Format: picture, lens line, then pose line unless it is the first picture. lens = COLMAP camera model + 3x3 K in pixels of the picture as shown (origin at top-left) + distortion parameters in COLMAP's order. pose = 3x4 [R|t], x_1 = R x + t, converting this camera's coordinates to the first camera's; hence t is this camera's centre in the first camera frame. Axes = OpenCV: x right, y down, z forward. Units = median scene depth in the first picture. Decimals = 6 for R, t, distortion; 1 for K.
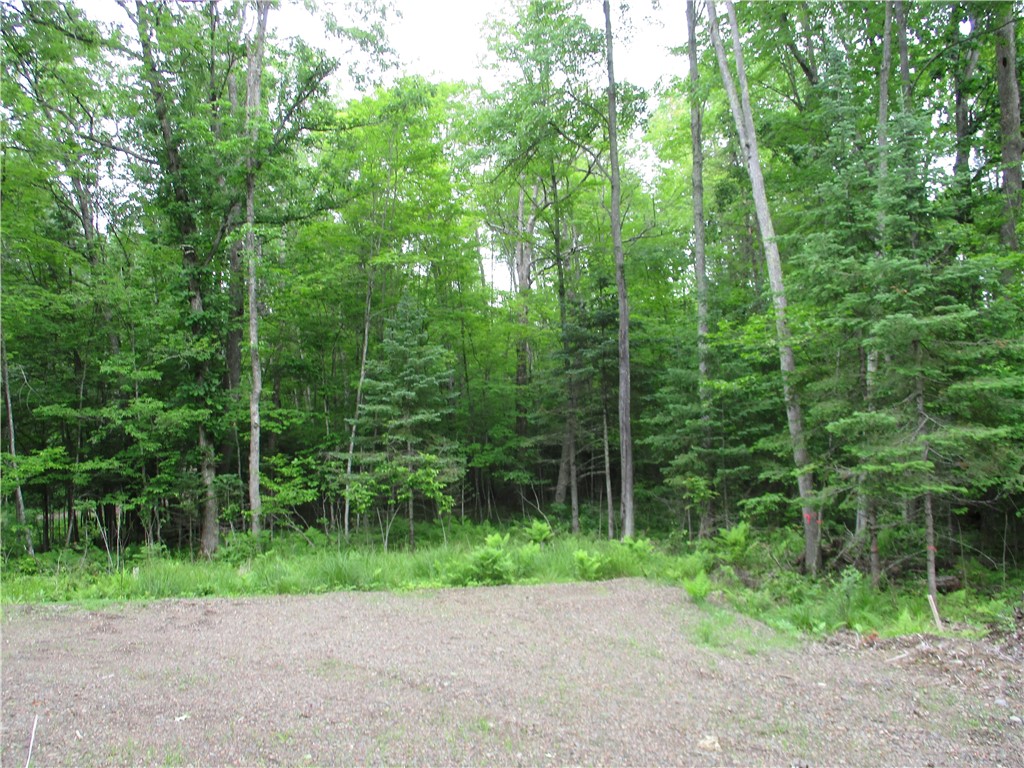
lens RADIAL K [[874.0, 0, 510.0], [0, 874.0, 356.6], [0, 0, 1]] dist [-0.013279, 0.006640]
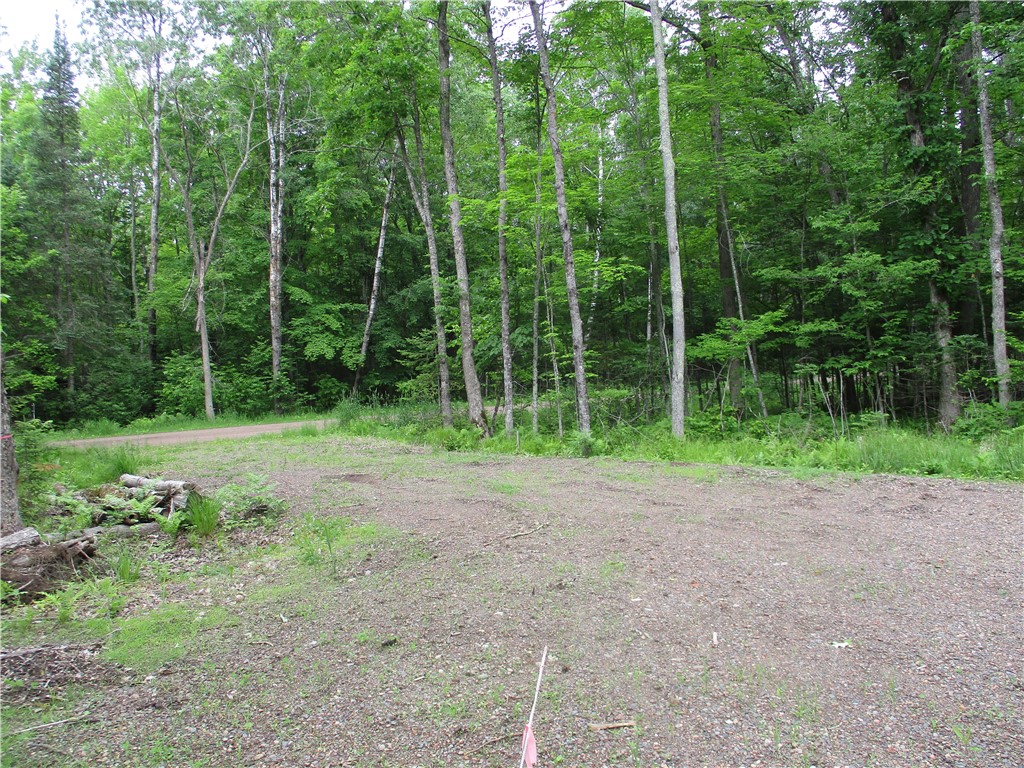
lens RADIAL K [[874.0, 0, 510.0], [0, 874.0, 356.6], [0, 0, 1]] dist [-0.013279, 0.006640]
pose [[0.684708, 0.000004, -0.728818, -0.008602], [0.109928, 0.988559, 0.103280, 0.019856], [0.720480, -0.150834, 0.676874, 0.104150]]
